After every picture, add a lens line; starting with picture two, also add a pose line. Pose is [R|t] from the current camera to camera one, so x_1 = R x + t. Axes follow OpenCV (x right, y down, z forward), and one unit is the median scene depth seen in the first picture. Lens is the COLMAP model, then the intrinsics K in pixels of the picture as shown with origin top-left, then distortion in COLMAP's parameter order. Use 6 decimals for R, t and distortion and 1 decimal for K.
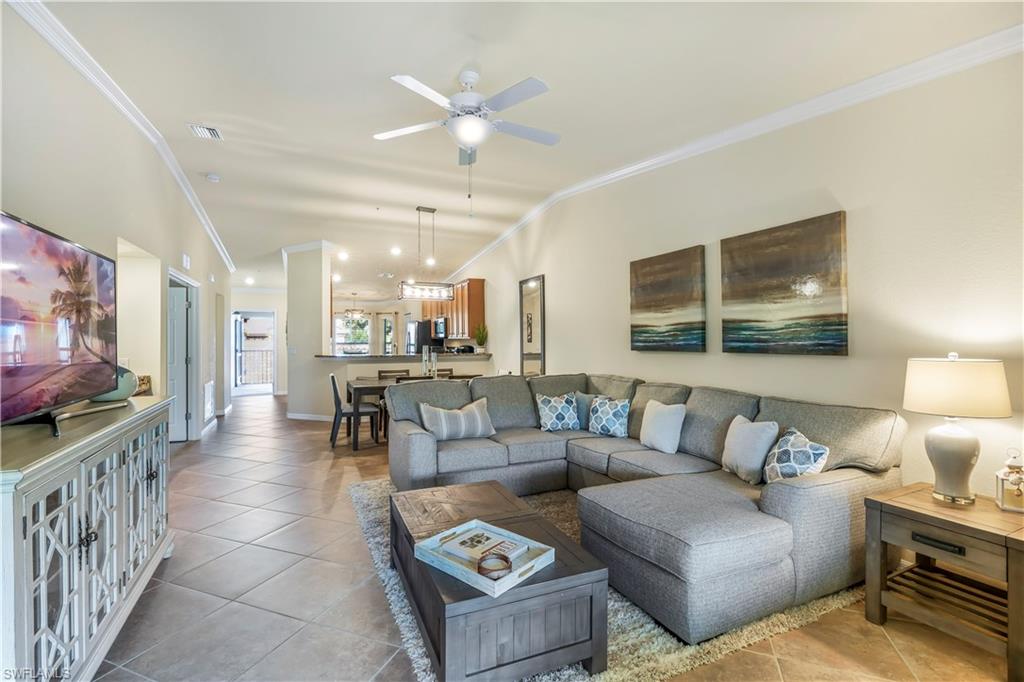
lens RADIAL K [[445.4, 0, 493.5], [0, 445.4, 336.6], [0, 0, 1]] dist [0.001148, 0.000311]
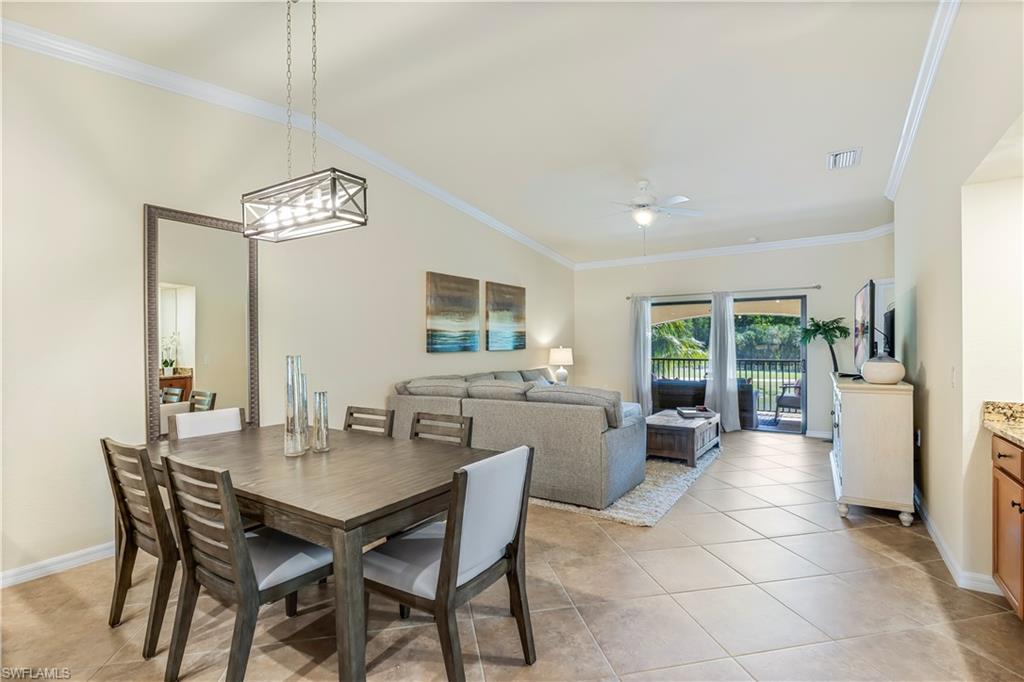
lens RADIAL K [[471.8, 0, 513.1], [0, 471.8, 345.8], [0, 0, 1]] dist [-0.004571, -0.000429]
pose [[-0.540030, 0.006928, 0.841617, -0.752585], [0.005908, 0.999973, -0.004441, 0.020275], [-0.841625, 0.002574, -0.540056, 1.410348]]
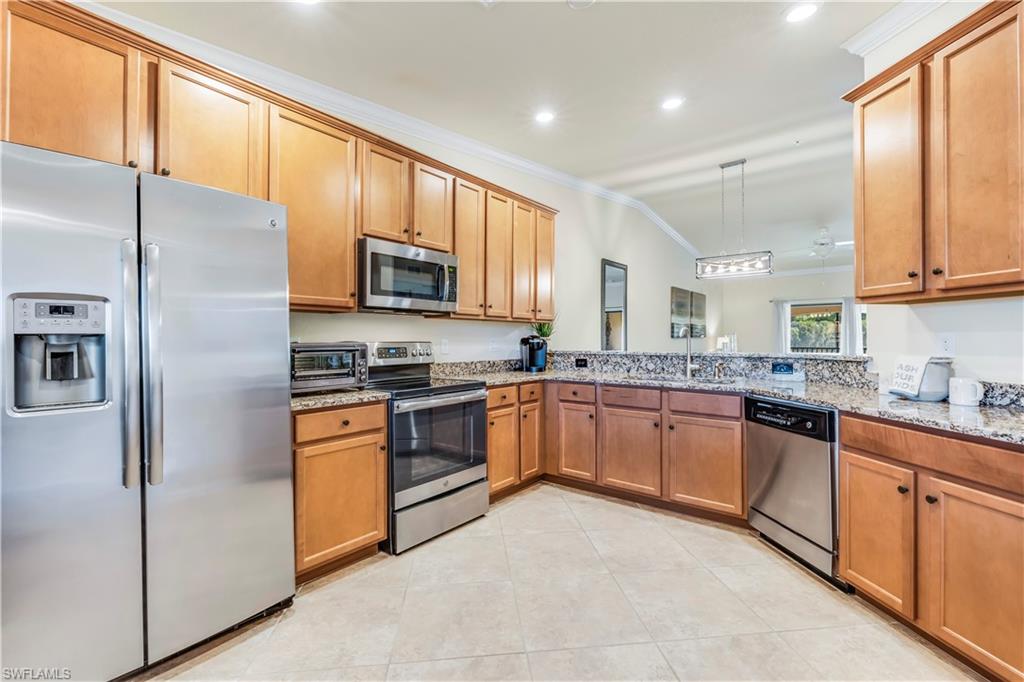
lens RADIAL K [[445.4, 0, 493.5], [0, 445.4, 336.6], [0, 0, 1]] dist [0.001148, 0.000311]
pose [[-0.452872, 0.011919, 0.891496, -0.881179], [-0.001150, 0.999902, -0.013953, 0.049477], [-0.891575, -0.007345, -0.452814, 2.320377]]
